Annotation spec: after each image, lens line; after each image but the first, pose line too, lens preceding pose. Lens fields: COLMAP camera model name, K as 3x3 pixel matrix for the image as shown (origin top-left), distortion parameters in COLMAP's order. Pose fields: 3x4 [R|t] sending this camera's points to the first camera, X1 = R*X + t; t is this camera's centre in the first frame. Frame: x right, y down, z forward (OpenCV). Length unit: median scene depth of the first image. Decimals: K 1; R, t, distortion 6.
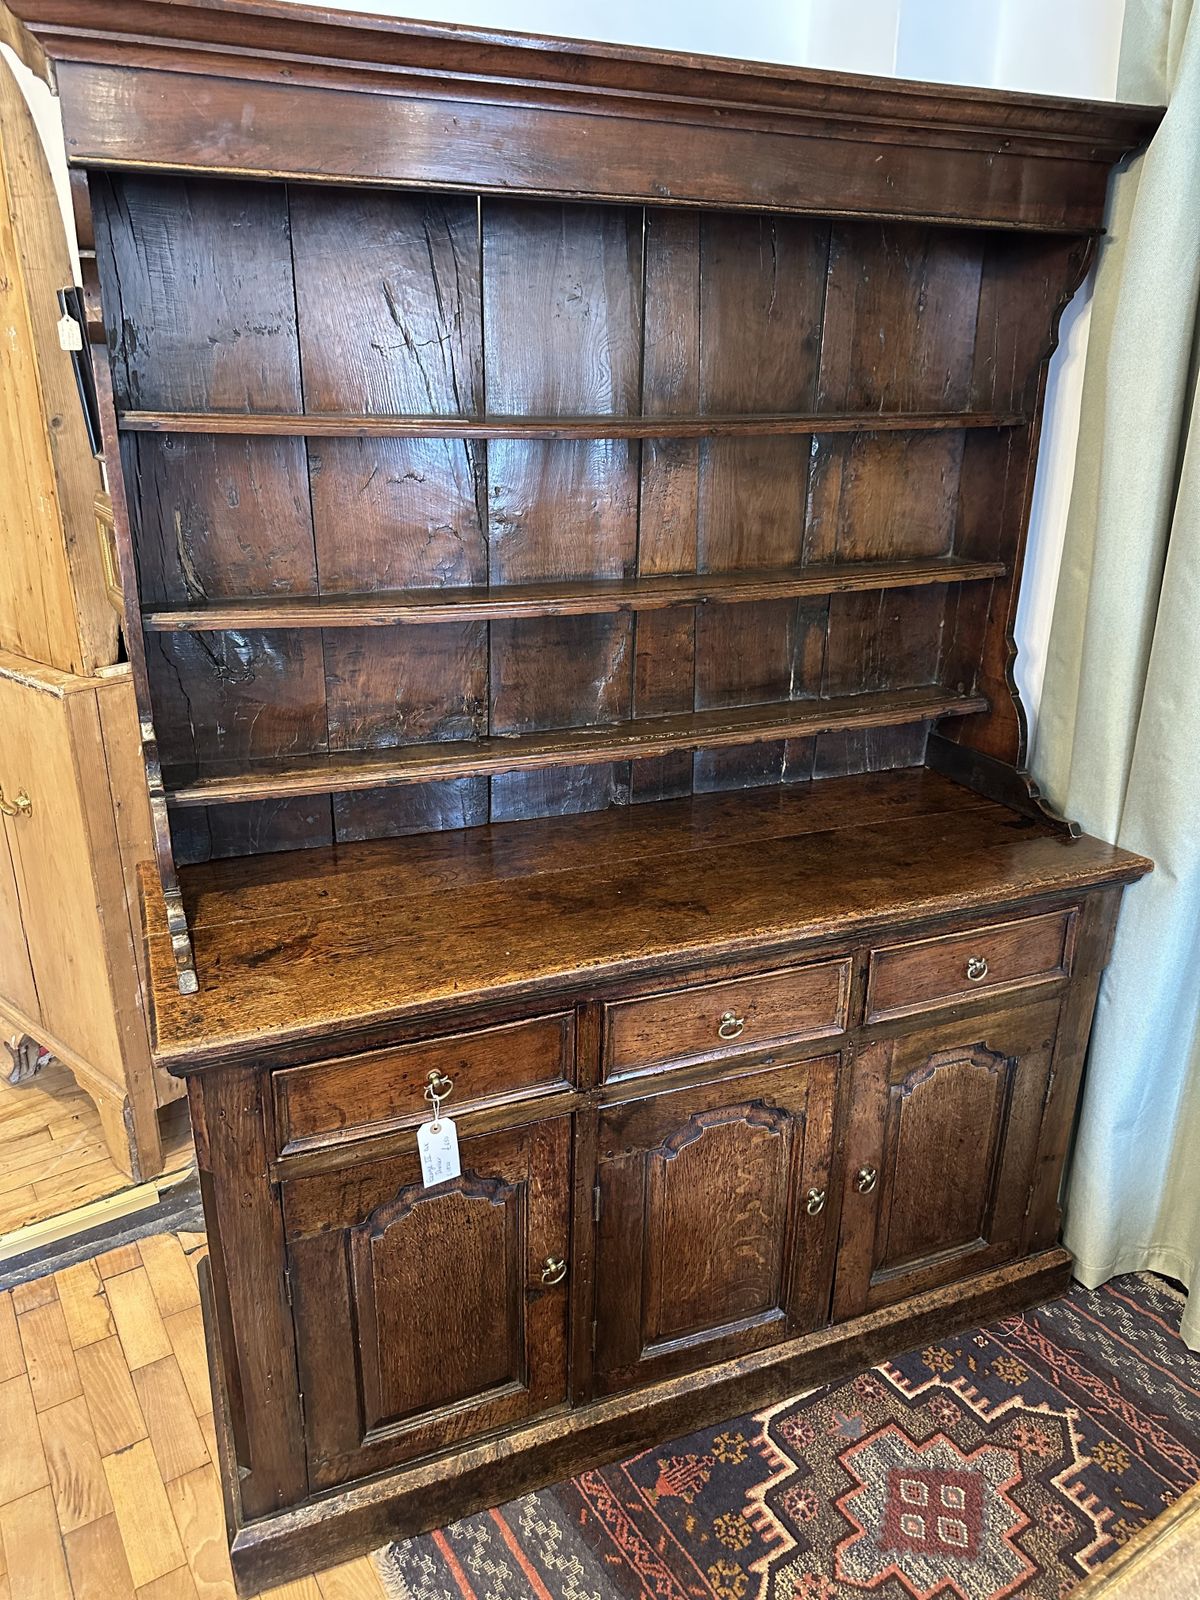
lens RADIAL K [[1150.2, 0, 605.0], [0, 1150.2, 803.5], [0, 0, 1]] dist [0.016875, -0.030579]
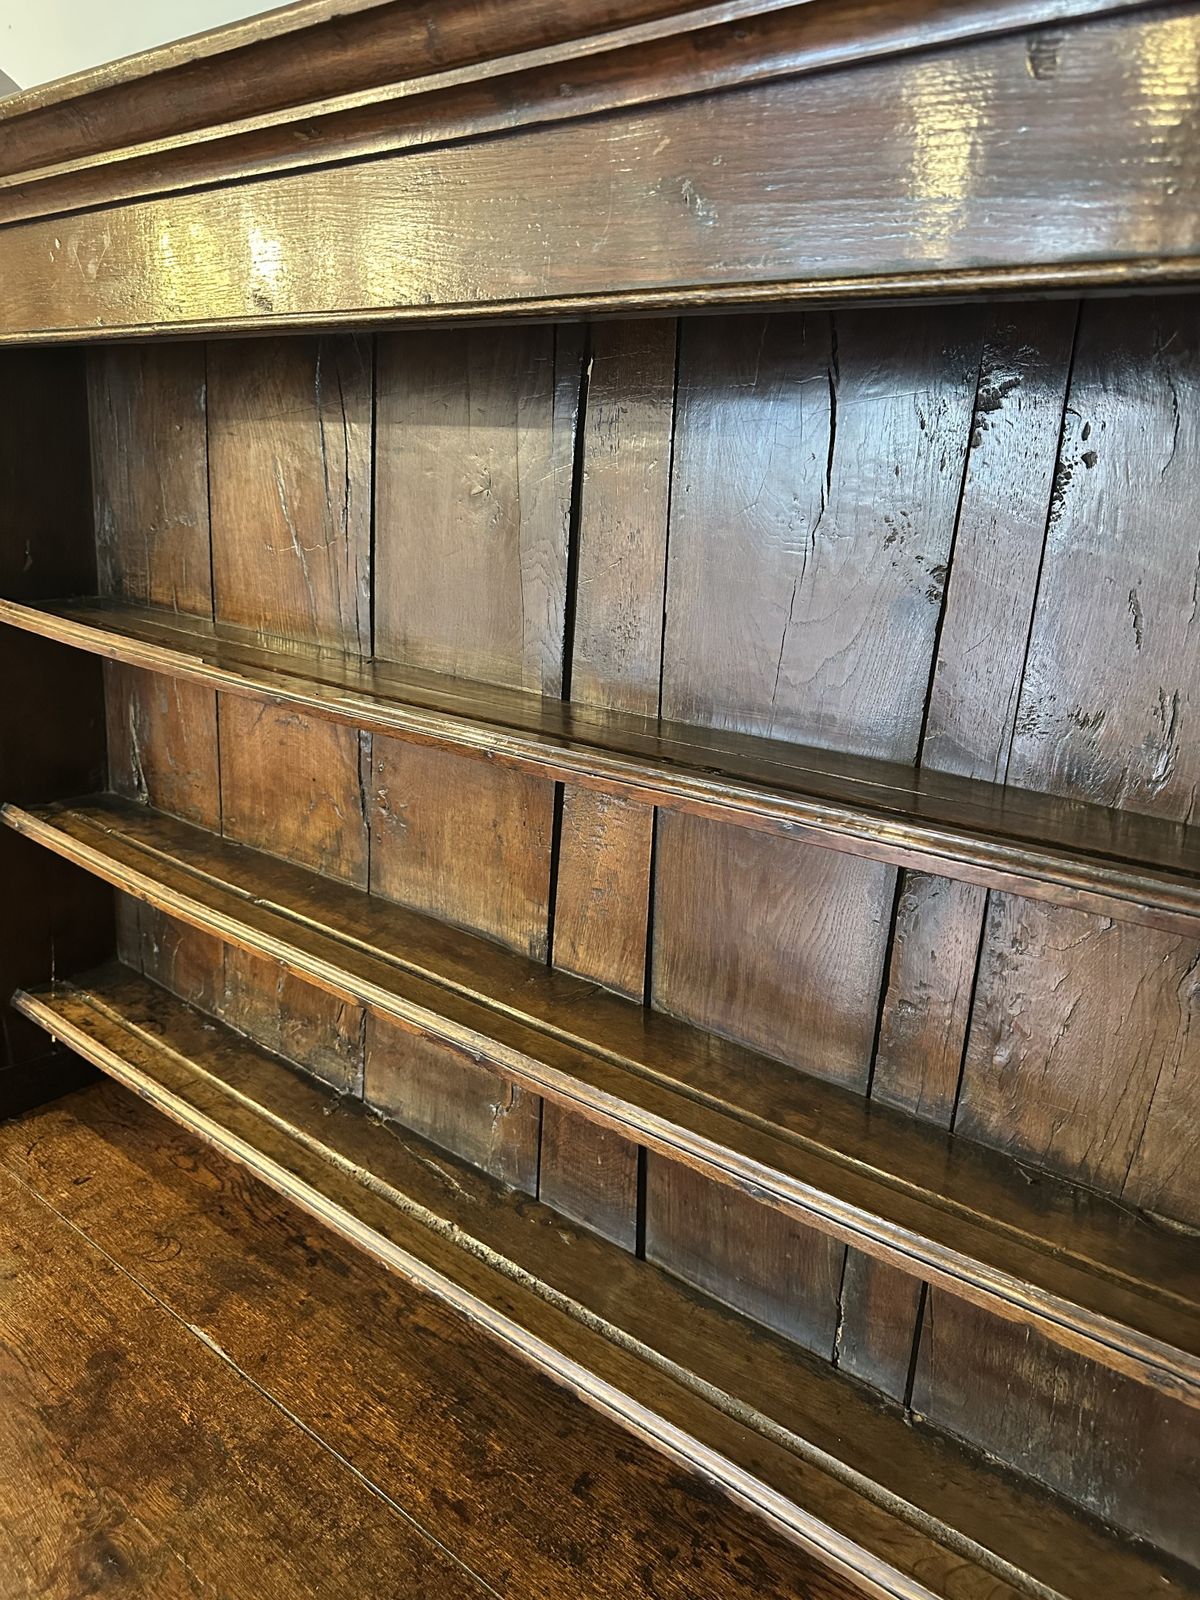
lens RADIAL K [[1150.2, 0, 603.1], [0, 1150.2, 779.4], [0, 0, 1]] dist [0.016875, -0.030579]
pose [[0.475249, 0.245646, -0.844865, 0.509053], [-0.351984, 0.933130, 0.073312, -0.348596], [0.806378, 0.262538, 0.529933, 0.743298]]
